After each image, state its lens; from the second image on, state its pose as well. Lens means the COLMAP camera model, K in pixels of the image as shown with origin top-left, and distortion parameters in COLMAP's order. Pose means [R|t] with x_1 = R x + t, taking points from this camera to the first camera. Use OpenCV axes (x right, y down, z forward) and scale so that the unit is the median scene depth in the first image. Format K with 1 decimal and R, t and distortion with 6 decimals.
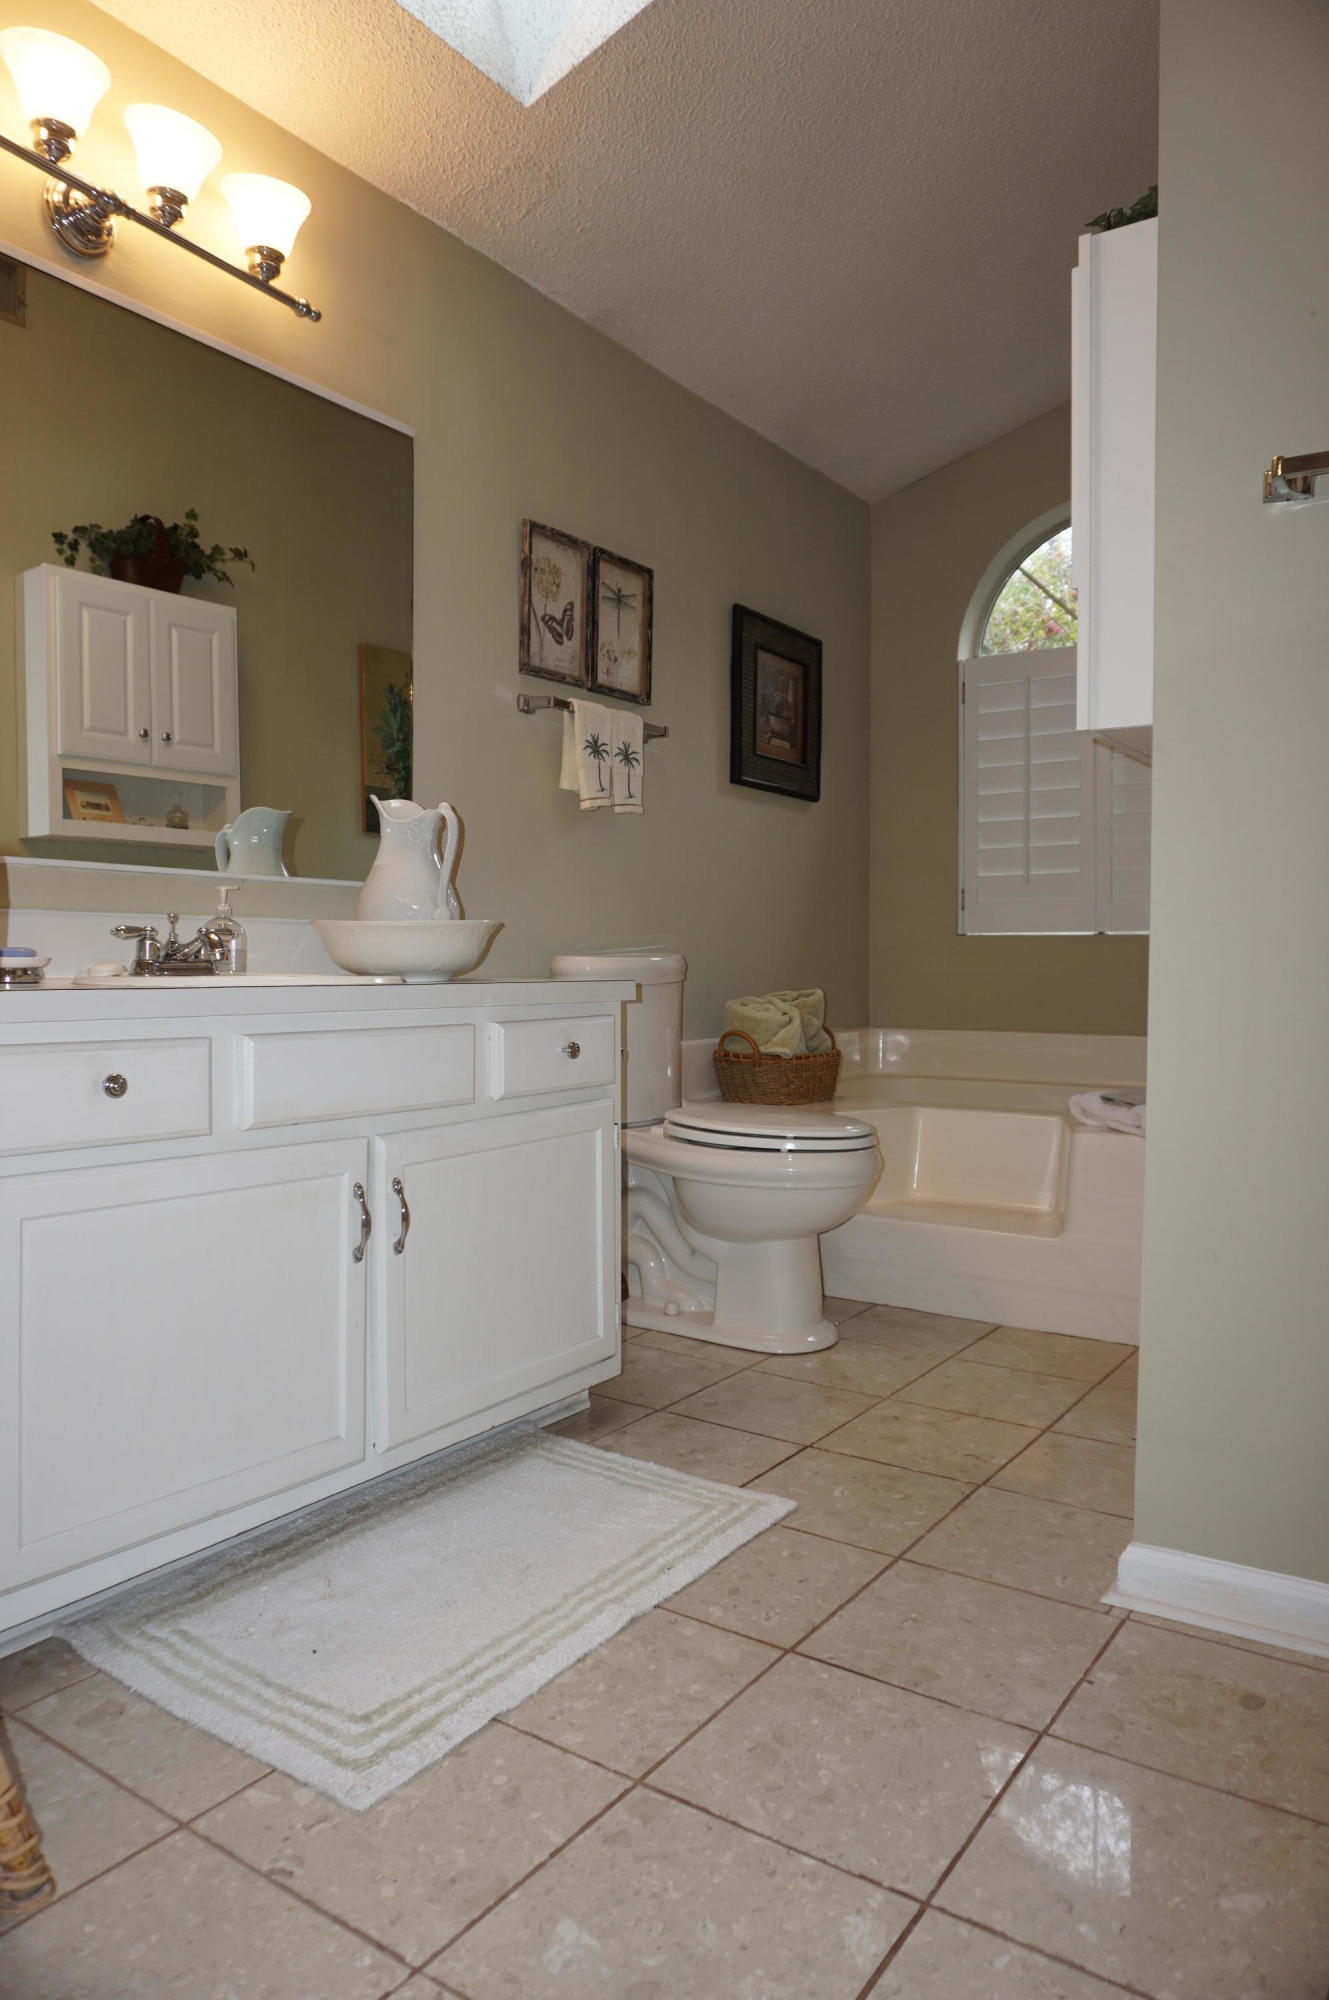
lens RADIAL K [[1365.3, 0, 664.5], [0, 1365.3, 1000.0], [0, 0, 1]] dist [-0.010321, 0.002197]
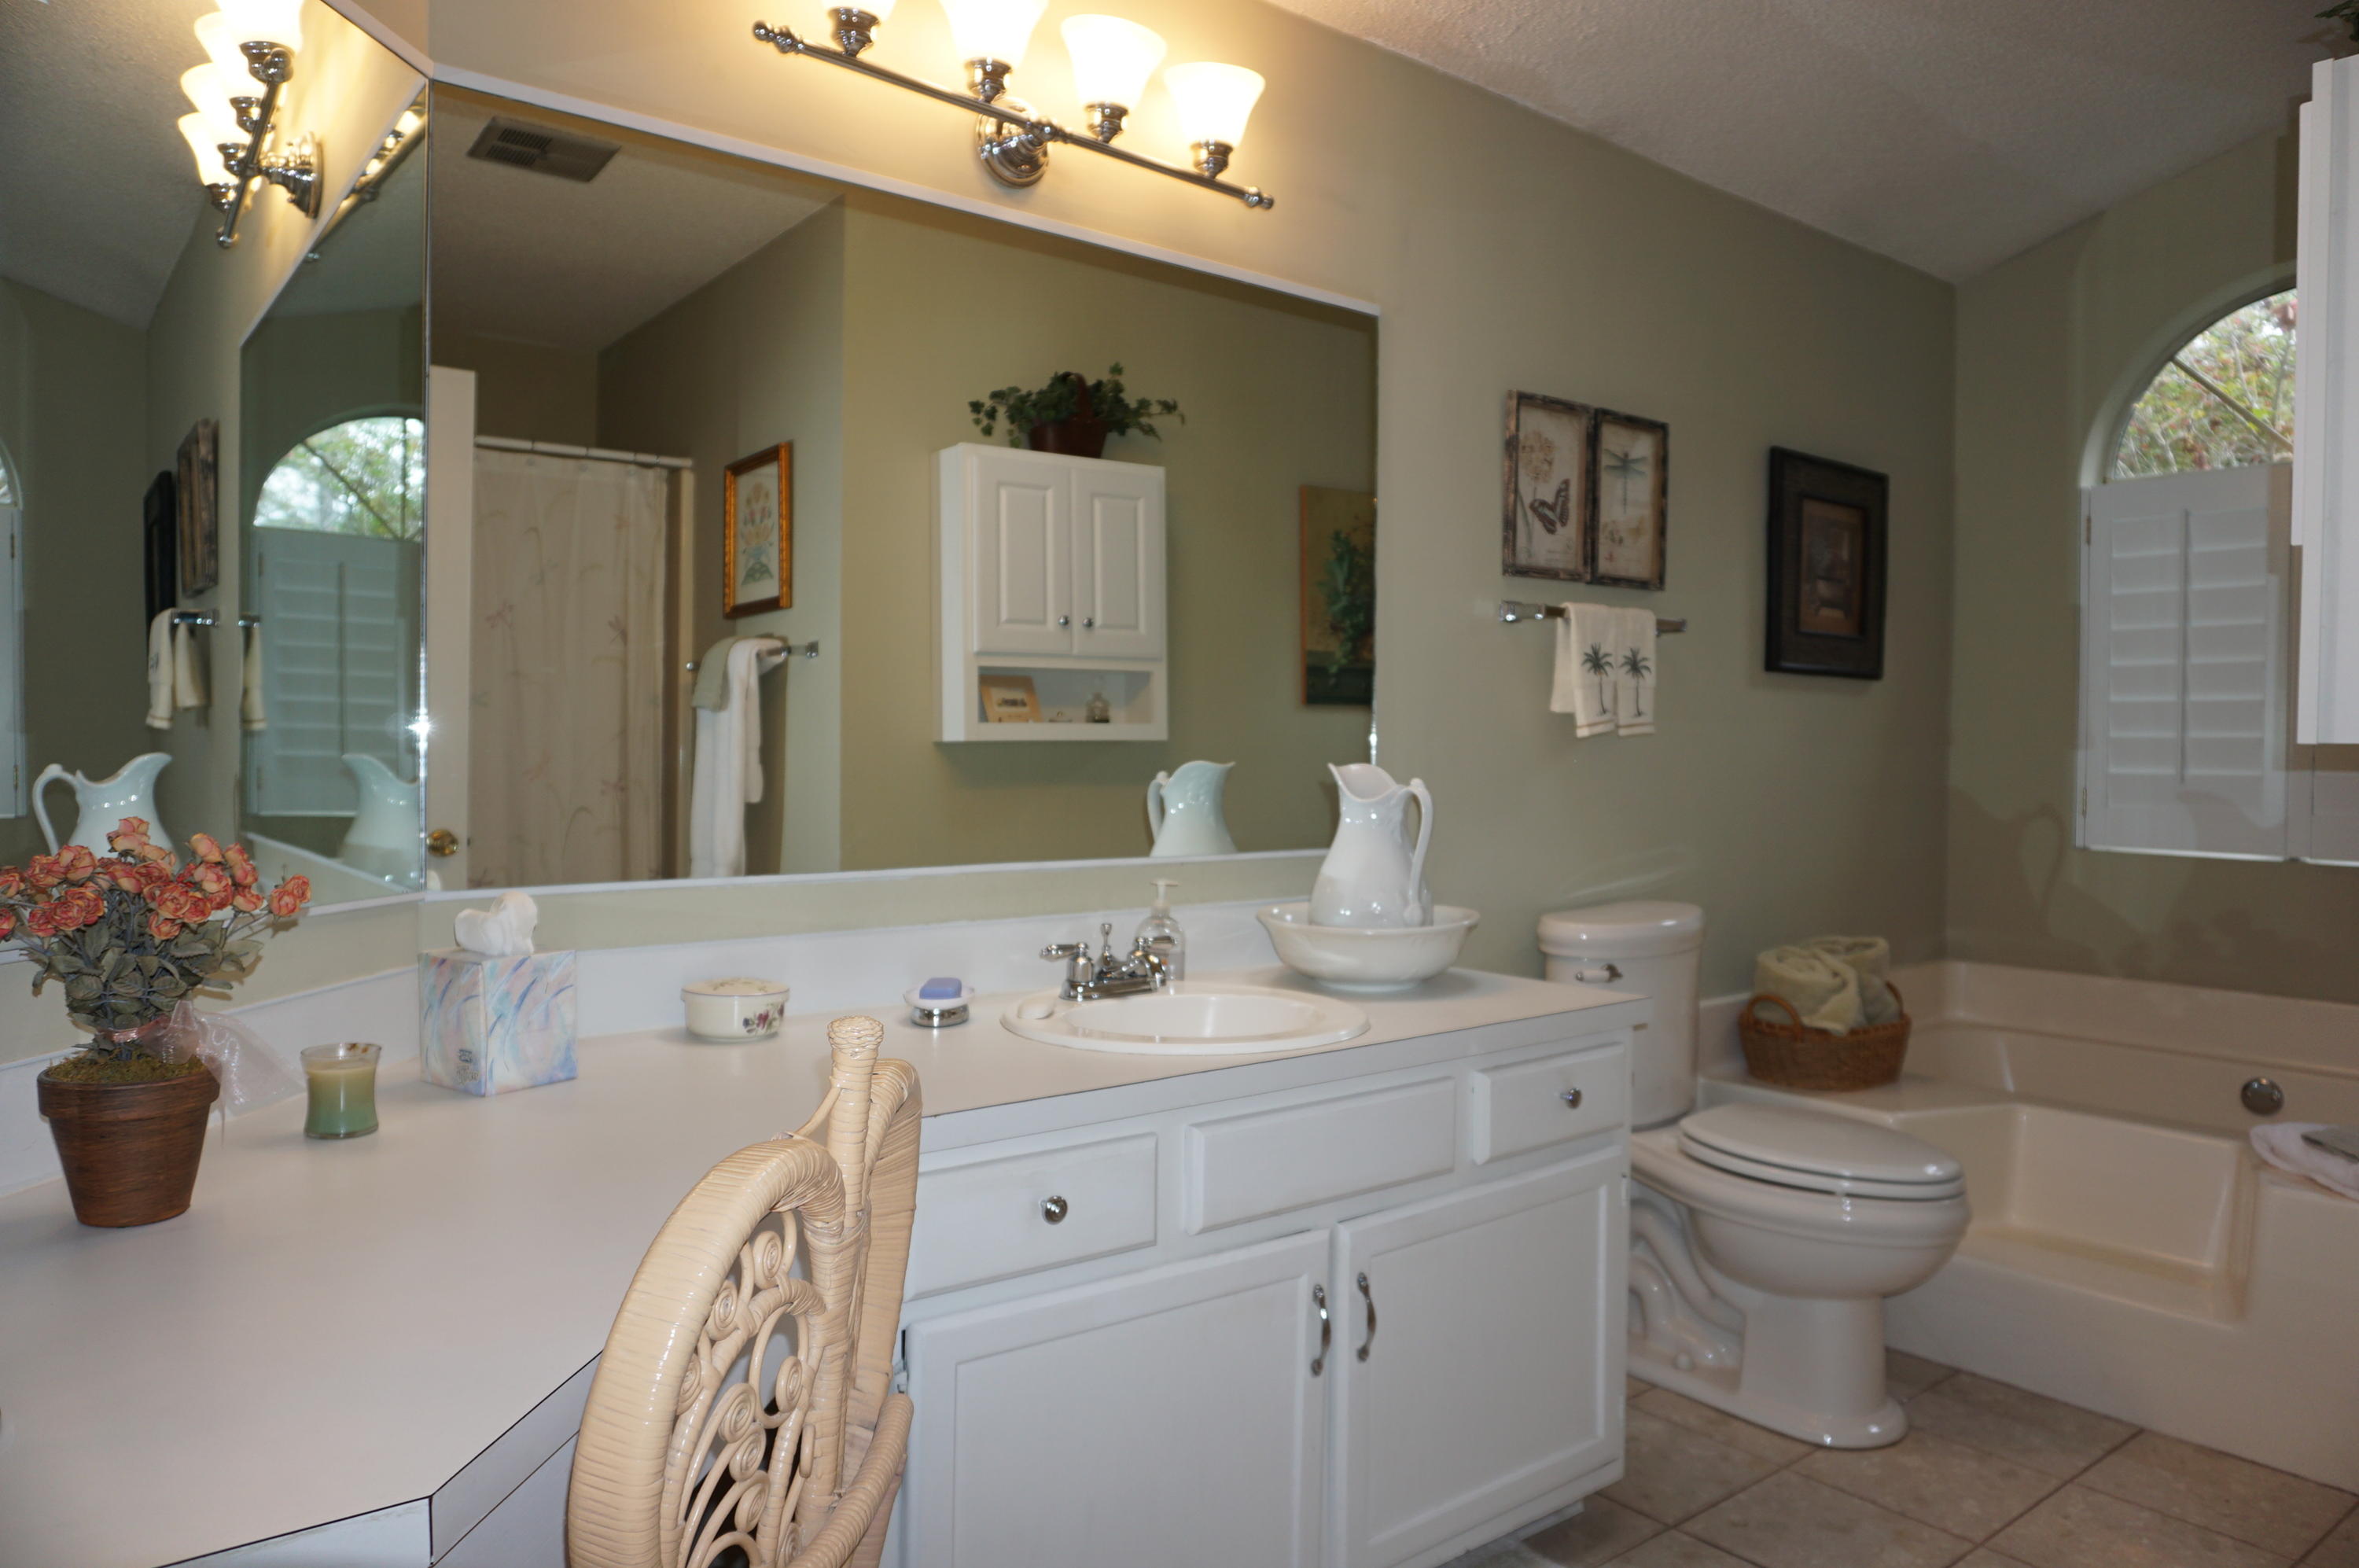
lens RADIAL K [[1630.7, 0, 1179.5], [0, 1630.7, 784.0], [0, 0, 1]] dist [-0.060130, 0.062084]
pose [[0.961051, 0.010493, -0.276172, -0.020989], [-0.007758, 0.999909, 0.010997, -0.119667], [0.276262, -0.008426, 0.961045, 0.008536]]
